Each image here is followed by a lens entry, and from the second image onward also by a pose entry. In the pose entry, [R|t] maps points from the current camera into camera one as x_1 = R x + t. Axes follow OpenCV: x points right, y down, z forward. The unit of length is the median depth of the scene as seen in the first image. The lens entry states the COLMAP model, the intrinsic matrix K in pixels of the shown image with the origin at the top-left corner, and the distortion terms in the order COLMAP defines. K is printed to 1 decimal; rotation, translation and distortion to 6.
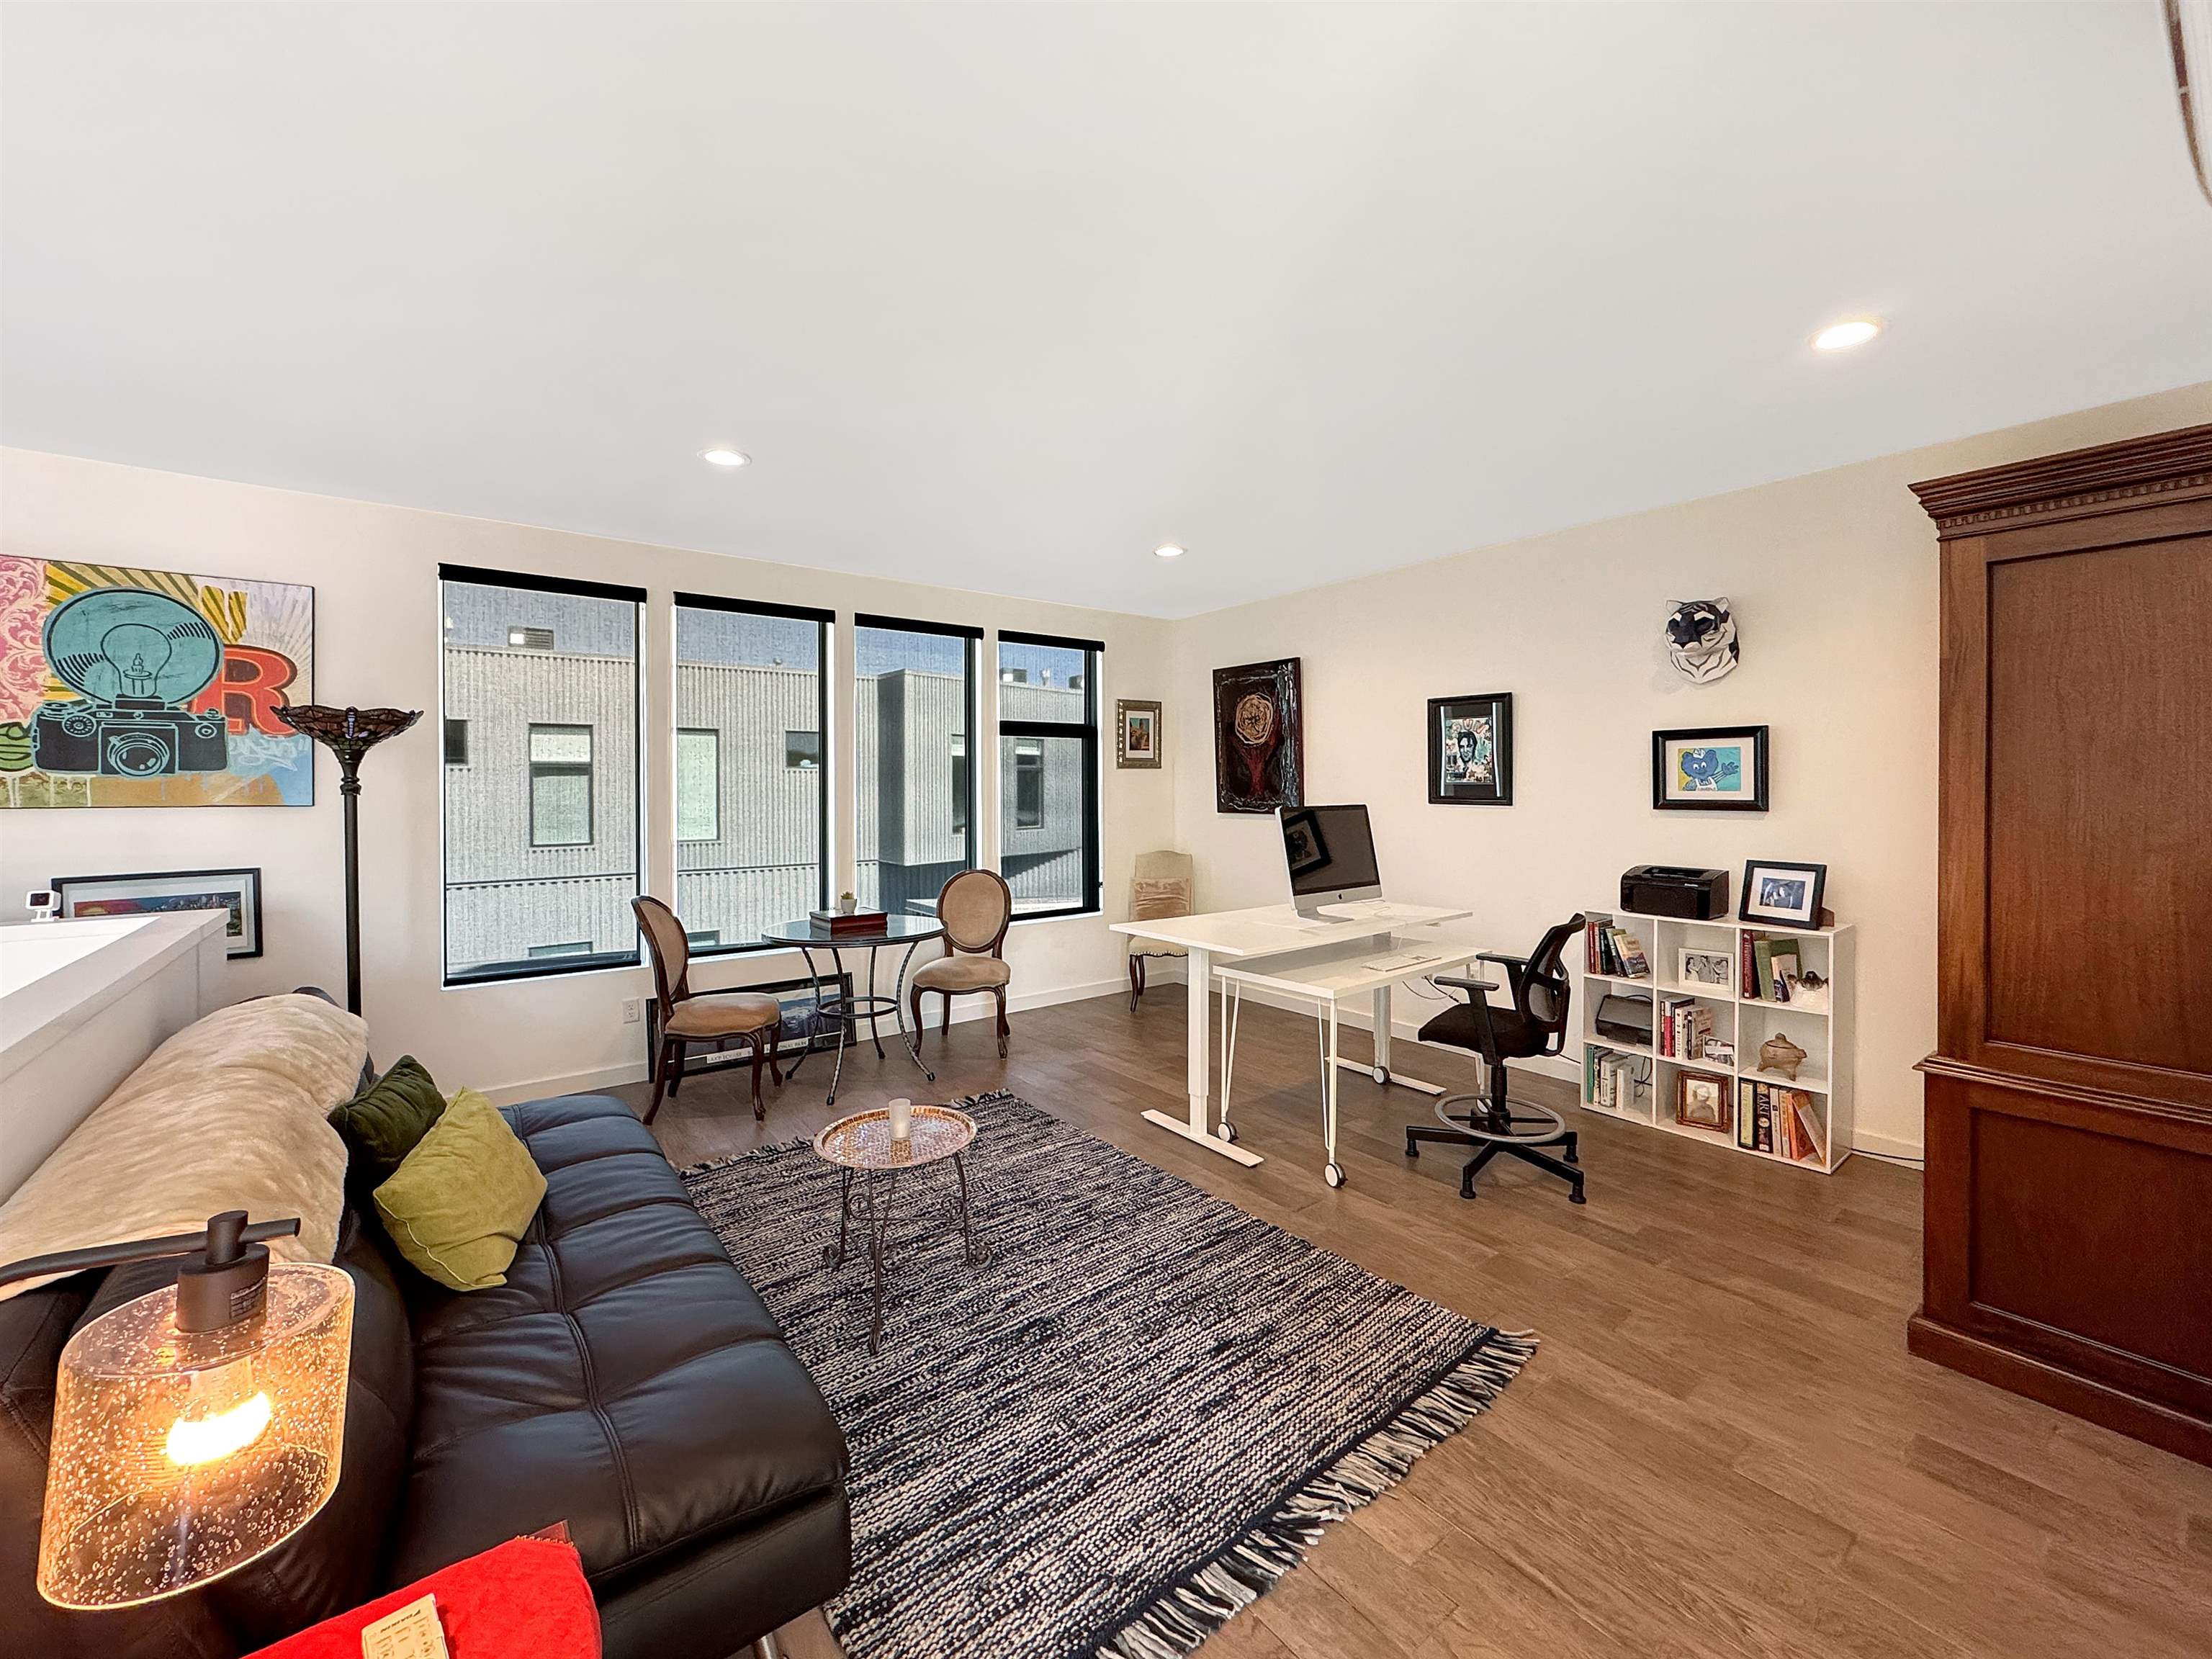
lens RADIAL K [[897.8, 0, 1105.4], [0, 897.8, 802.5], [0, 0, 1]] dist [0.006852, -0.001969]
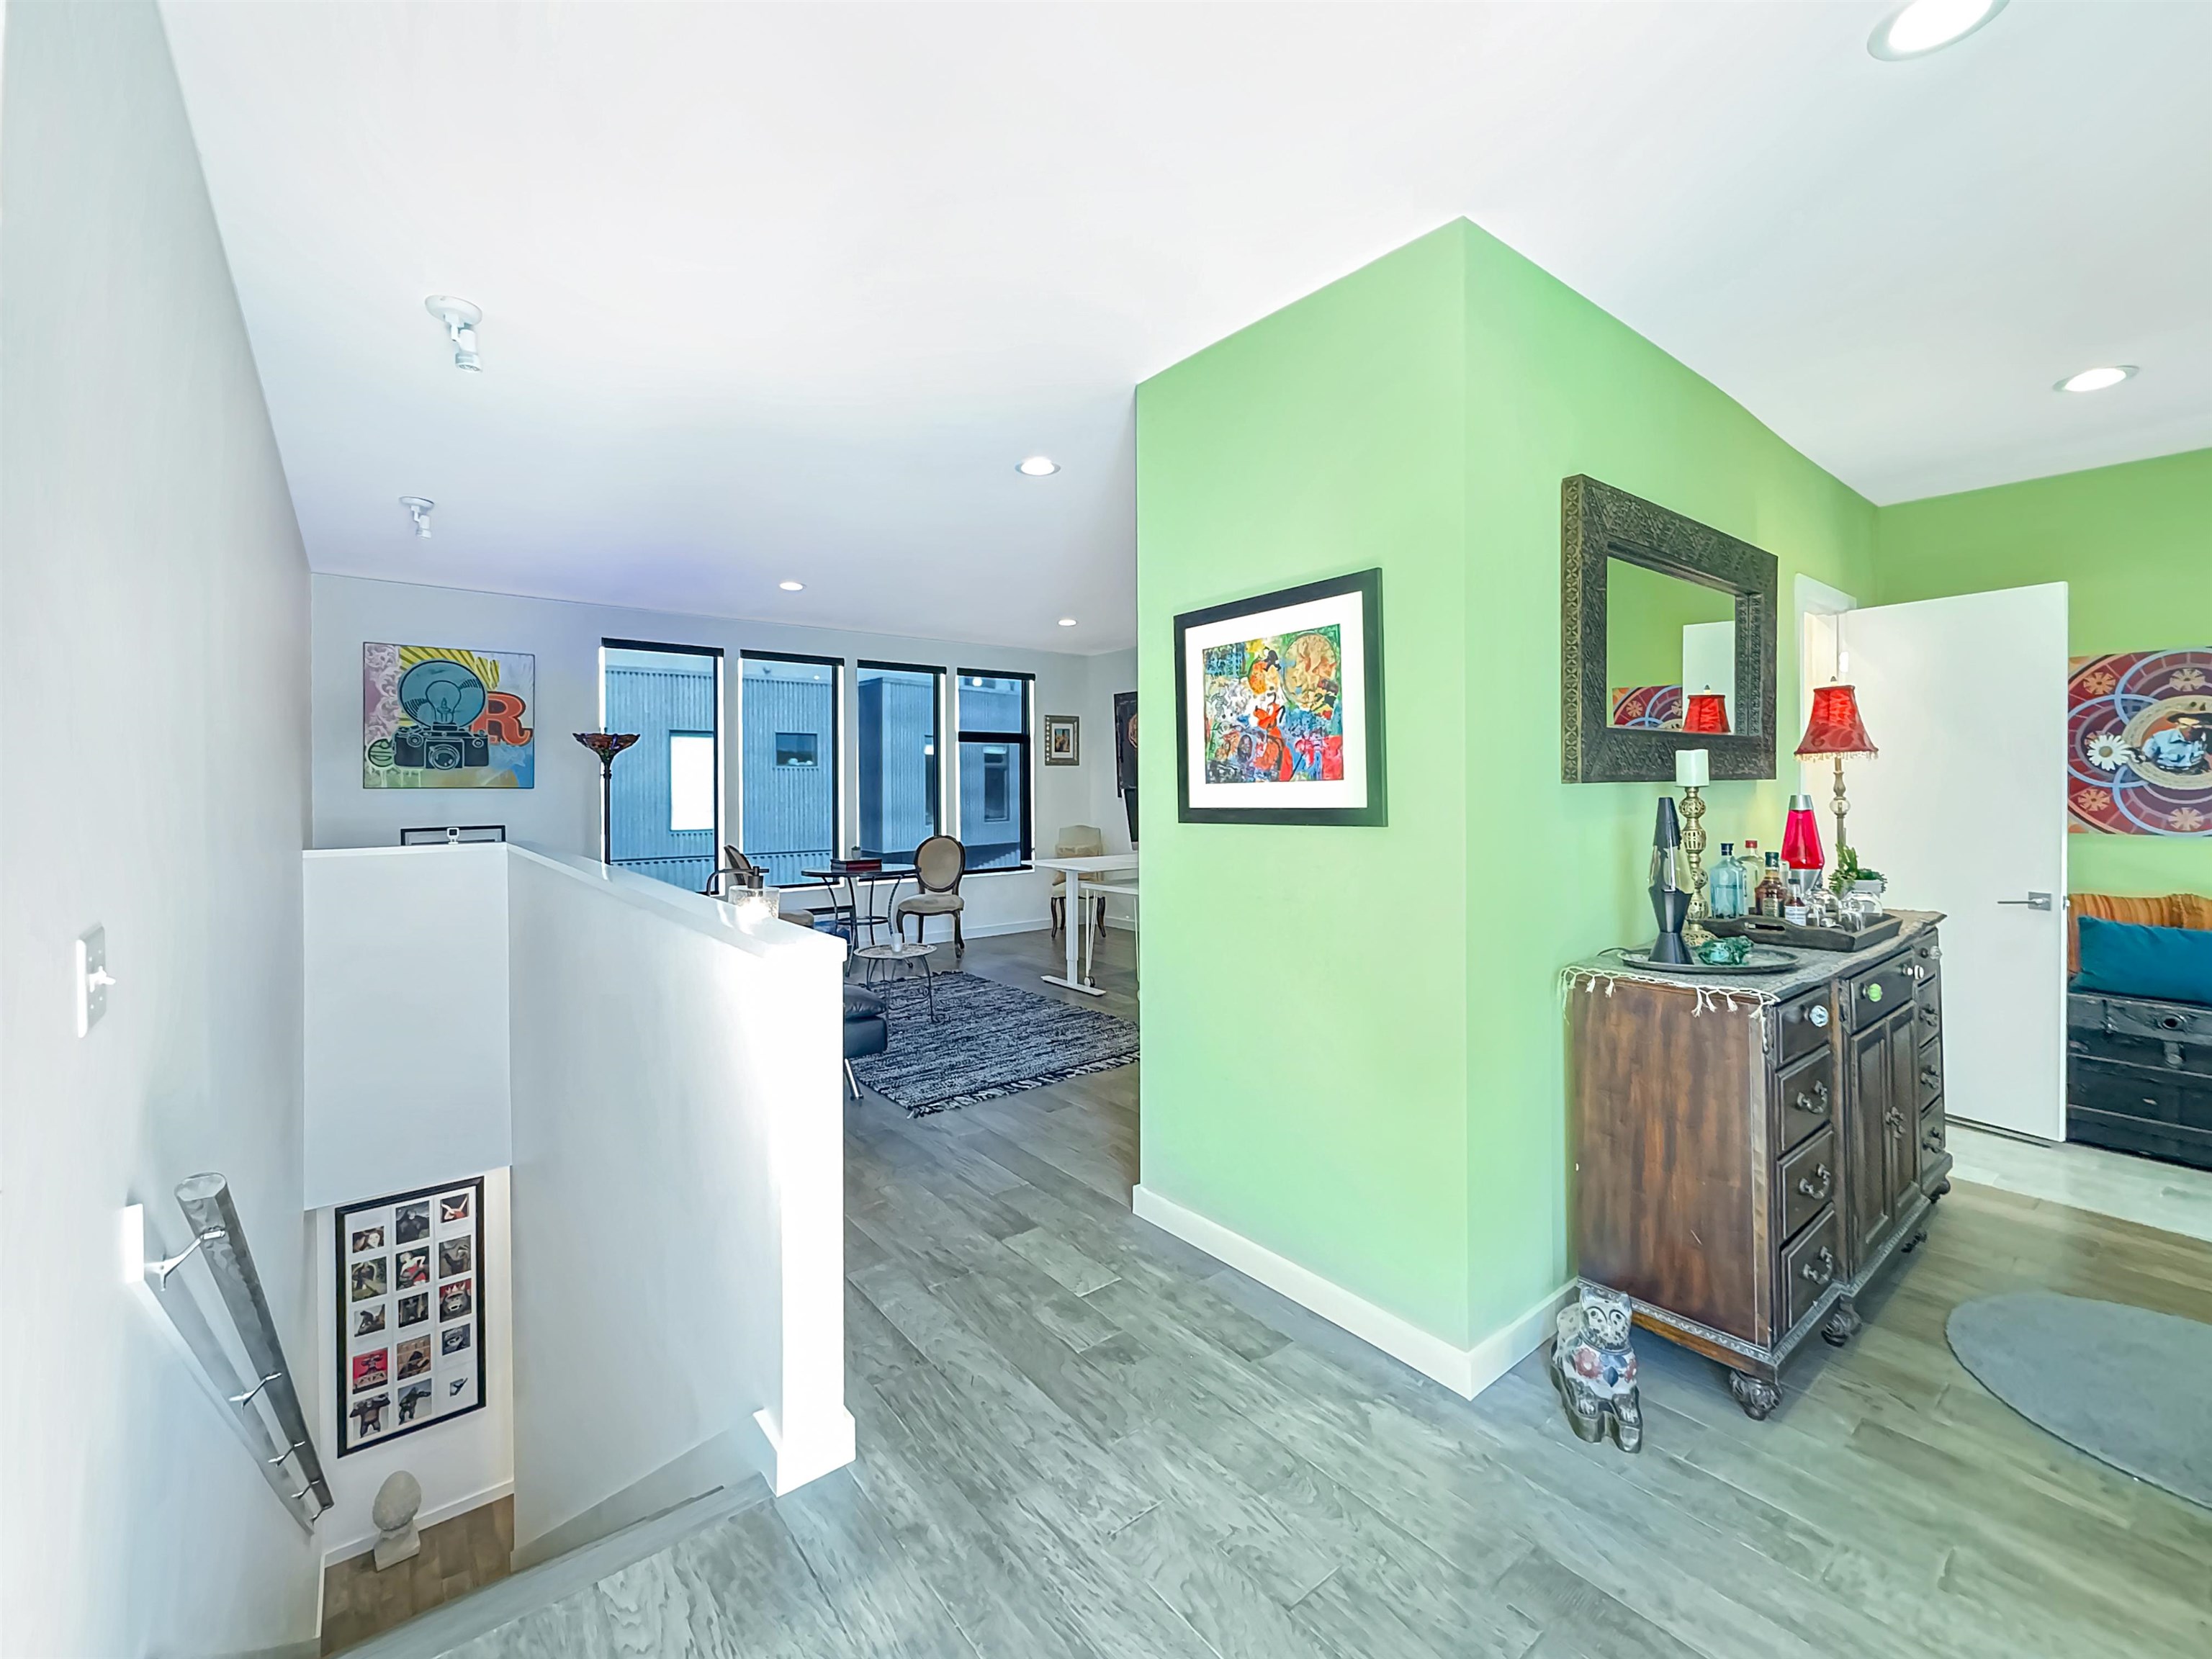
lens RADIAL K [[897.8, 0, 1096.2], [0, 897.8, 794.5], [0, 0, 1]] dist [0.006852, -0.001969]
pose [[0.999817, -0.001531, 0.019060, 0.094072], [0.001659, 0.999976, -0.006698, 0.023081], [-0.019050, 0.006728, 0.999796, -0.539558]]
